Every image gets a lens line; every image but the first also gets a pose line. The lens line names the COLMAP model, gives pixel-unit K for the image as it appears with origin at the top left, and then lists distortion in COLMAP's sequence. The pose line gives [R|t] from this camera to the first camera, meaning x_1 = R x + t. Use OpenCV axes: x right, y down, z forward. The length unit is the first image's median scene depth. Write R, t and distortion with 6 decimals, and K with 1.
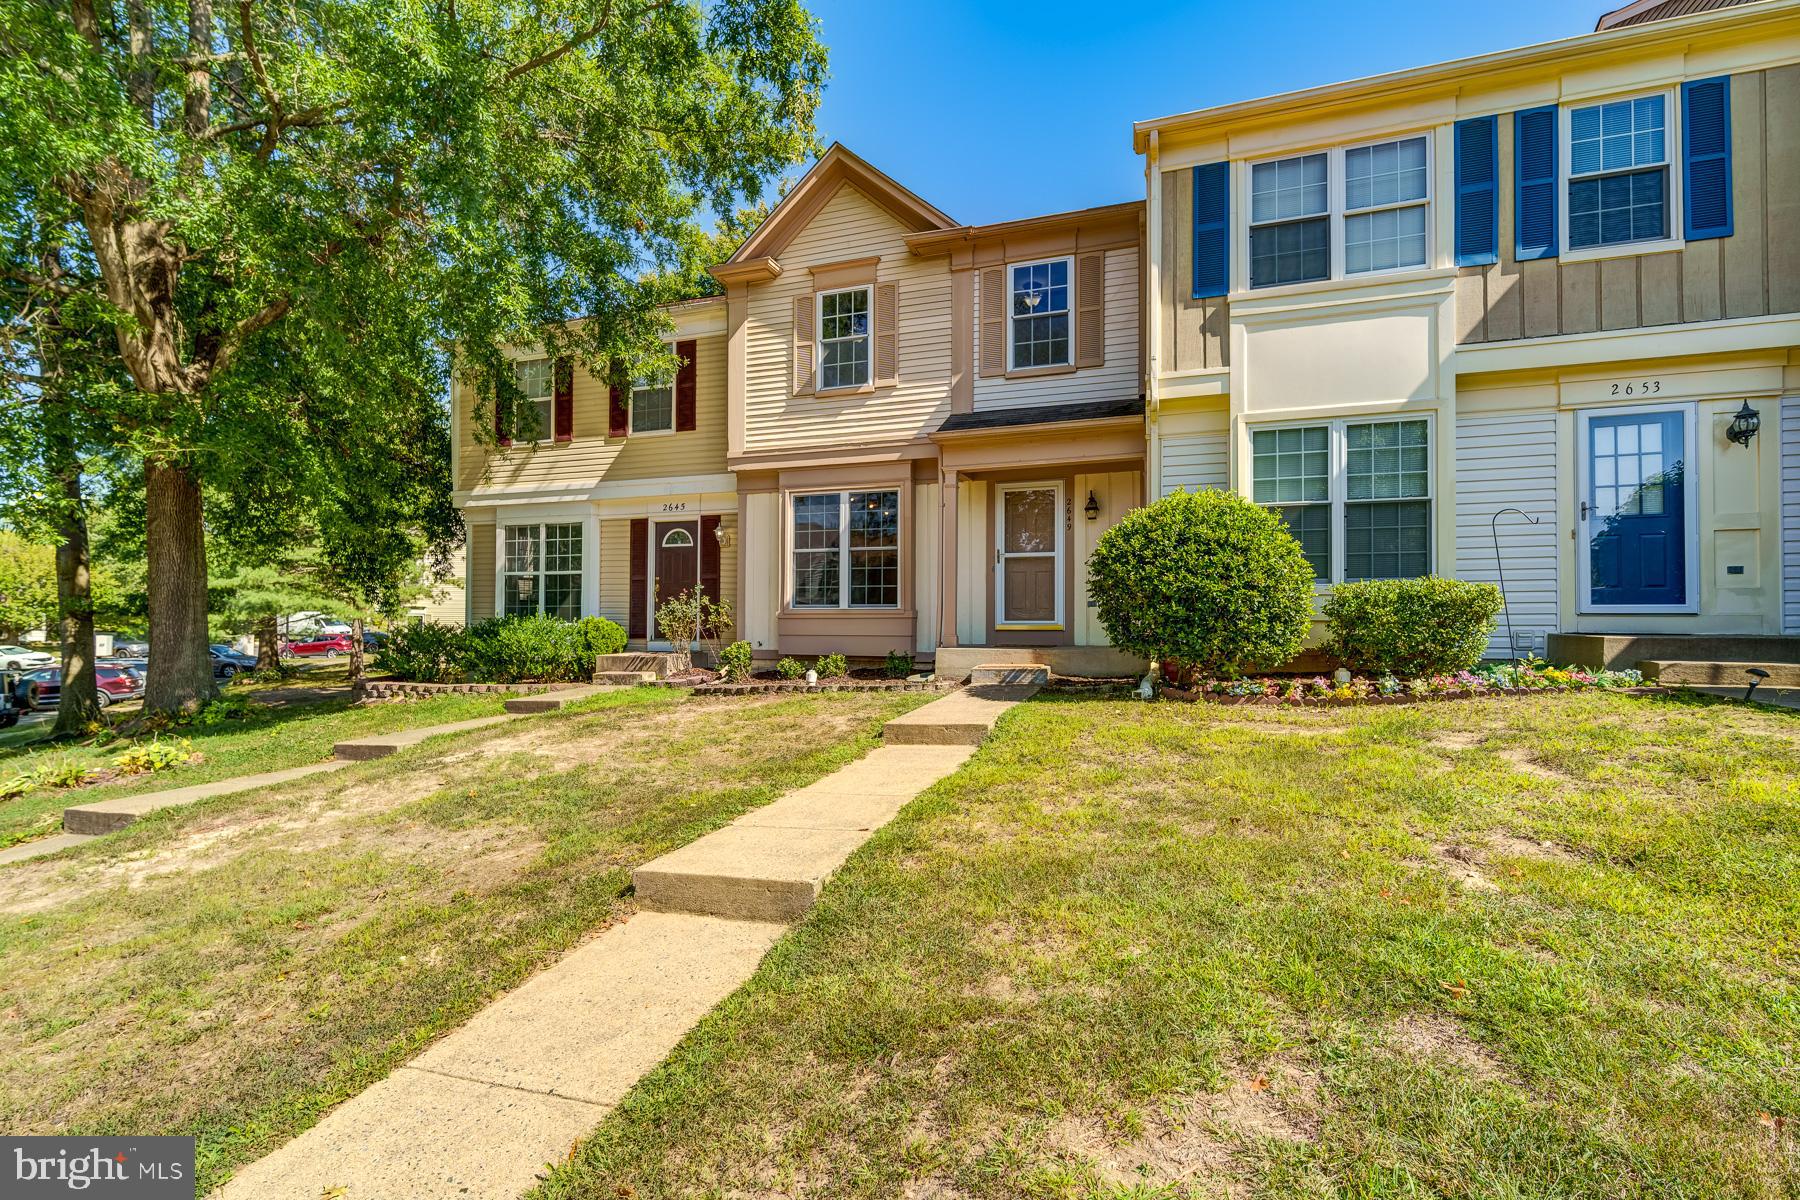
lens RADIAL K [[786.4, 0, 899.8], [0, 786.4, 598.7], [0, 0, 1]] dist [0.005014, 0.000301]
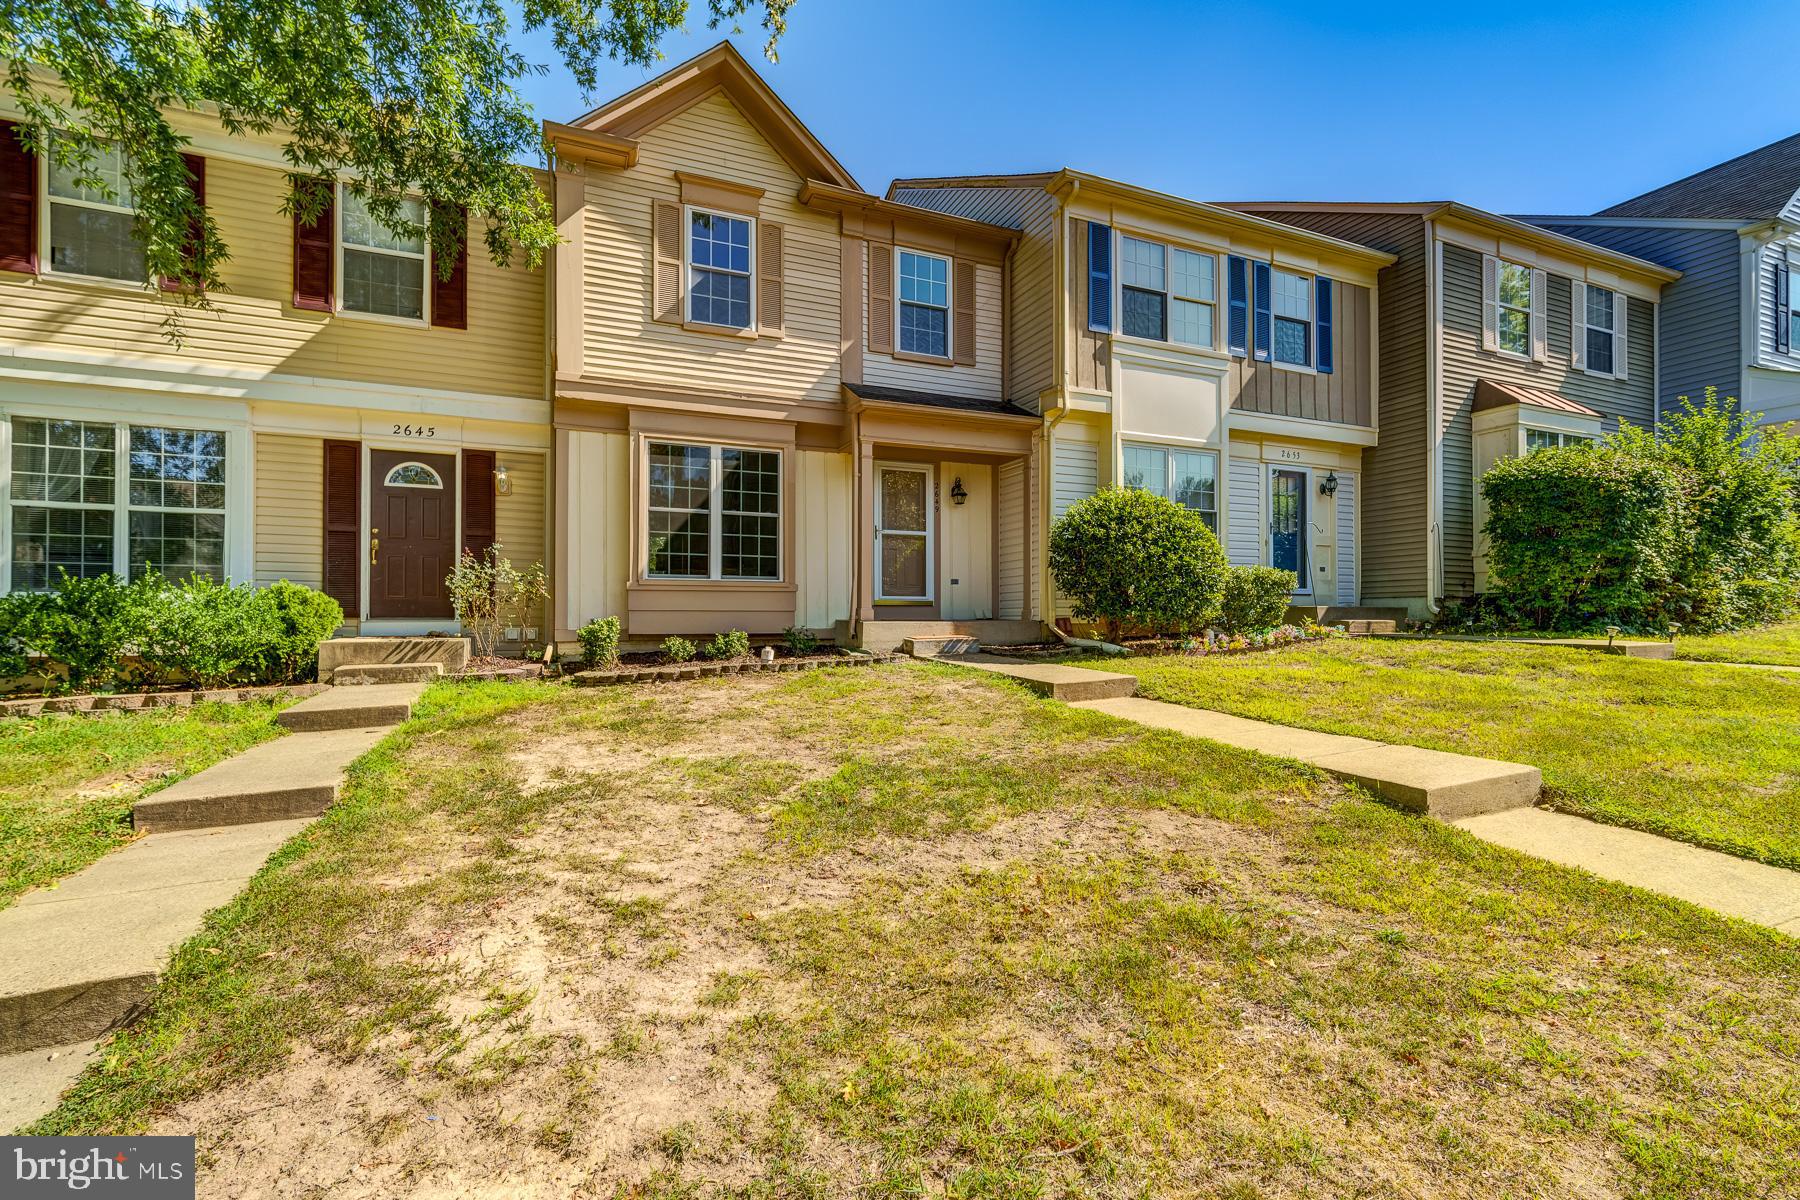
lens RADIAL K [[786.4, 0, 912.5], [0, 786.4, 602.3], [0, 0, 1]] dist [0.005014, 0.000301]
pose [[0.748311, 0.011030, 0.663256, -0.522508], [-0.018078, 0.999829, 0.003770, 0.032264], [-0.663101, -0.014812, 0.748383, 0.219719]]
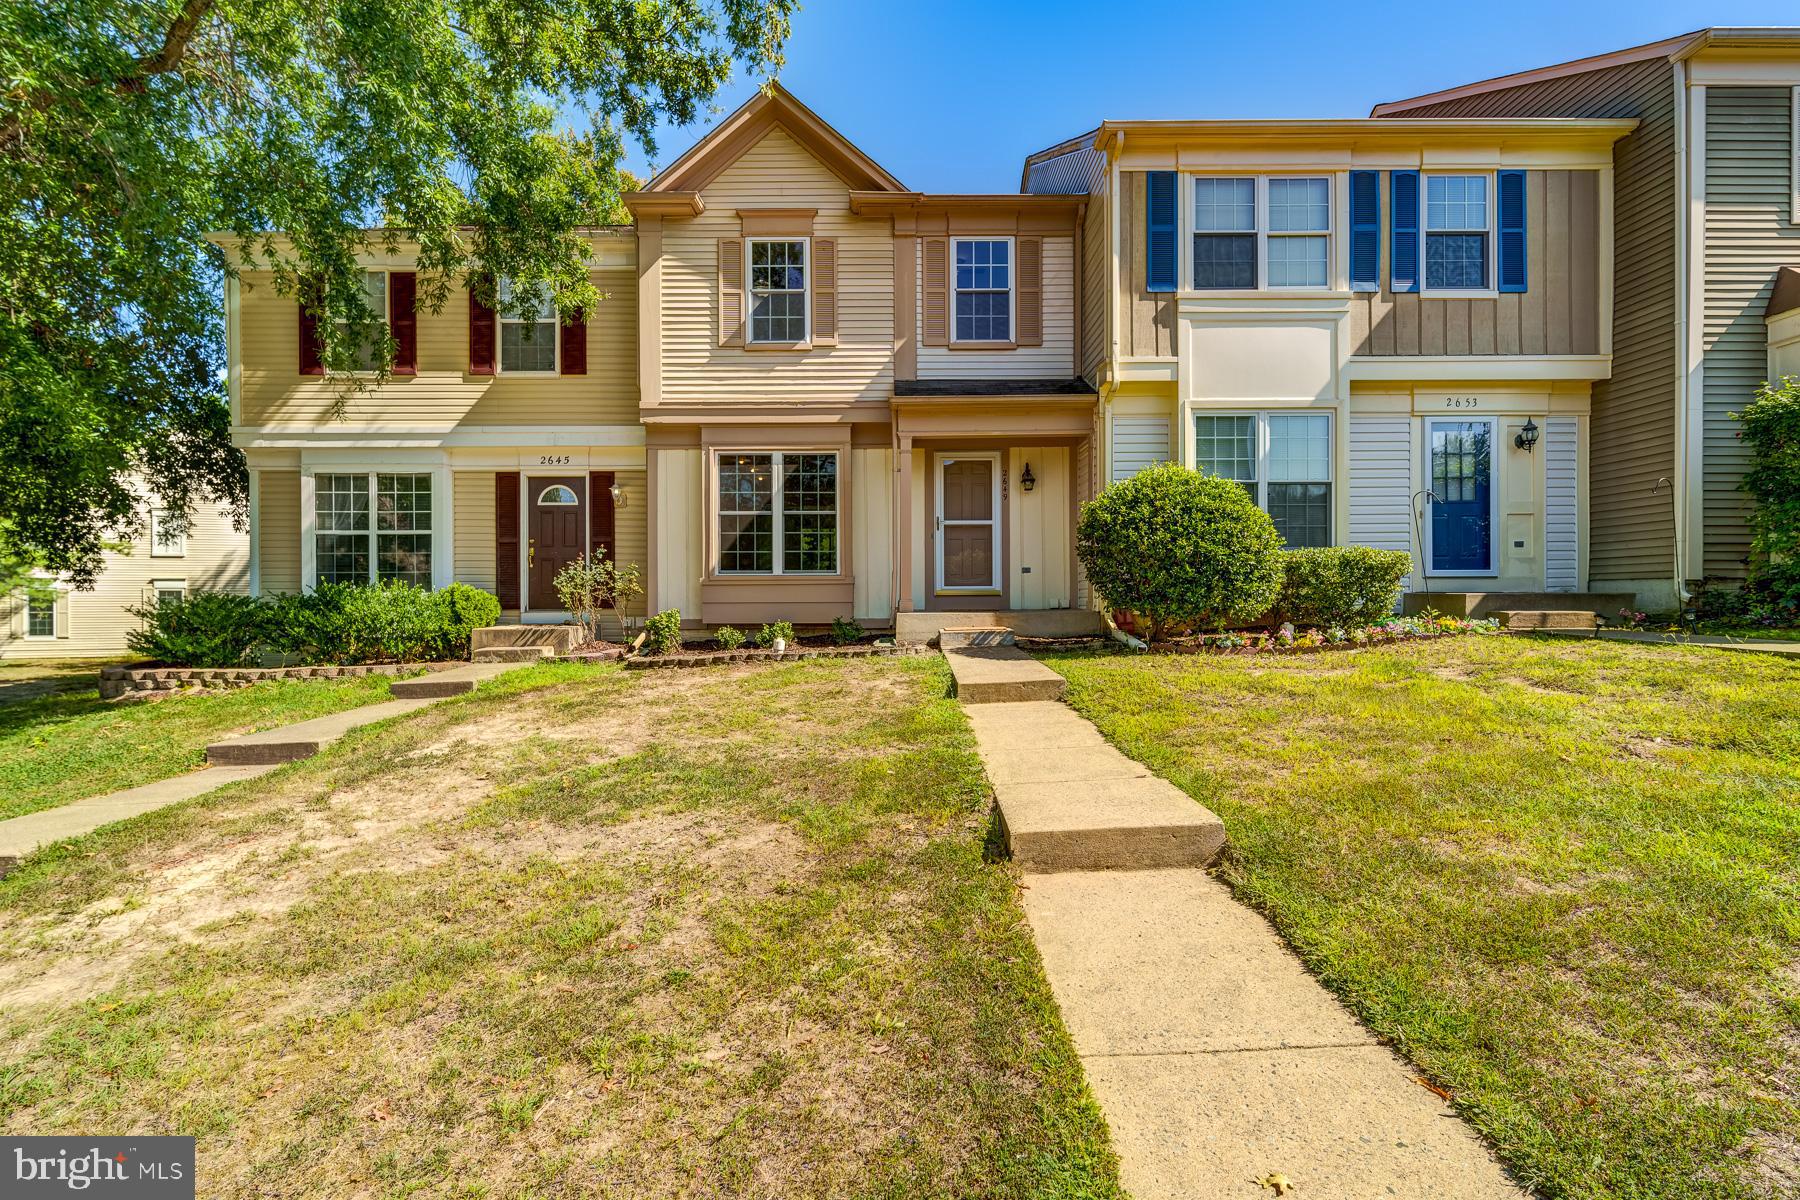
lens RADIAL K [[786.4, 0, 901.5], [0, 786.4, 582.6], [0, 0, 1]] dist [0.005014, 0.000301]
pose [[0.946814, -0.000887, 0.321779, -0.253962], [-0.002758, 0.999937, 0.010870, 0.012270], [-0.321768, -0.011179, 0.946752, 0.052717]]
